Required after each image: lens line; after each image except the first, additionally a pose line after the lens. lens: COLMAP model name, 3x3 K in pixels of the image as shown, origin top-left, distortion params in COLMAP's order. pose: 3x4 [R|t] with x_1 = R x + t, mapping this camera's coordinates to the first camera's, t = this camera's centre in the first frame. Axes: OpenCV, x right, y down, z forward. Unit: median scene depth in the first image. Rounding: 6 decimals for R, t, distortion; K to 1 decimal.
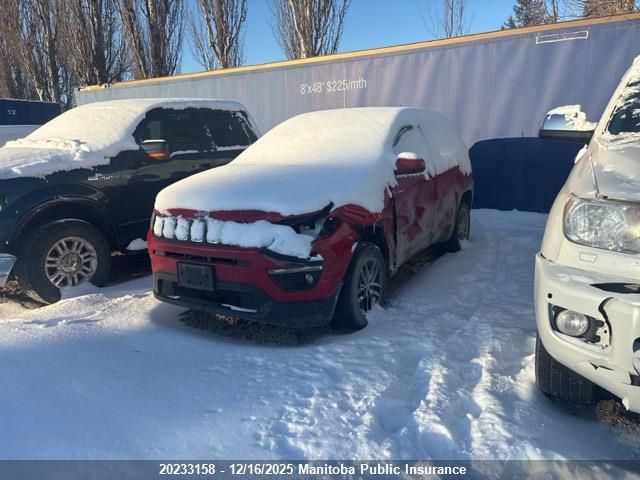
lens RADIAL K [[486.5, 0, 319.3], [0, 486.5, 244.5], [0, 0, 1]] dist [0.028626, -0.009485]
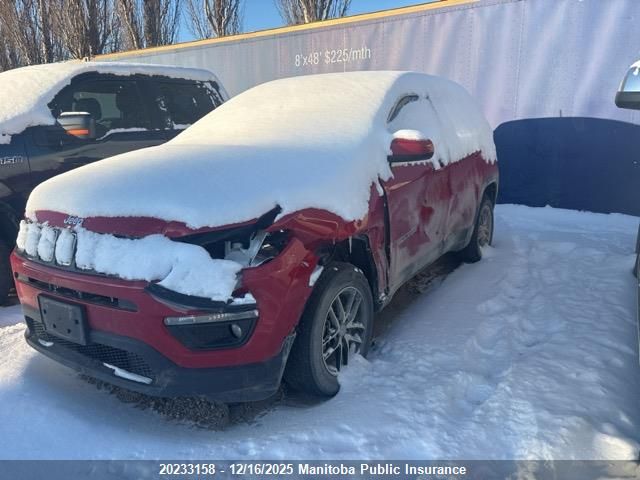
lens RADIAL K [[486.5, 0, 320.5], [0, 486.5, 235.6], [0, 0, 1]] dist [0.028626, -0.009485]
pose [[0.999465, 0.015600, -0.028754, 0.072144], [-0.015295, 0.999825, 0.010784, -0.041023], [0.028917, -0.010339, 0.999528, 0.278527]]
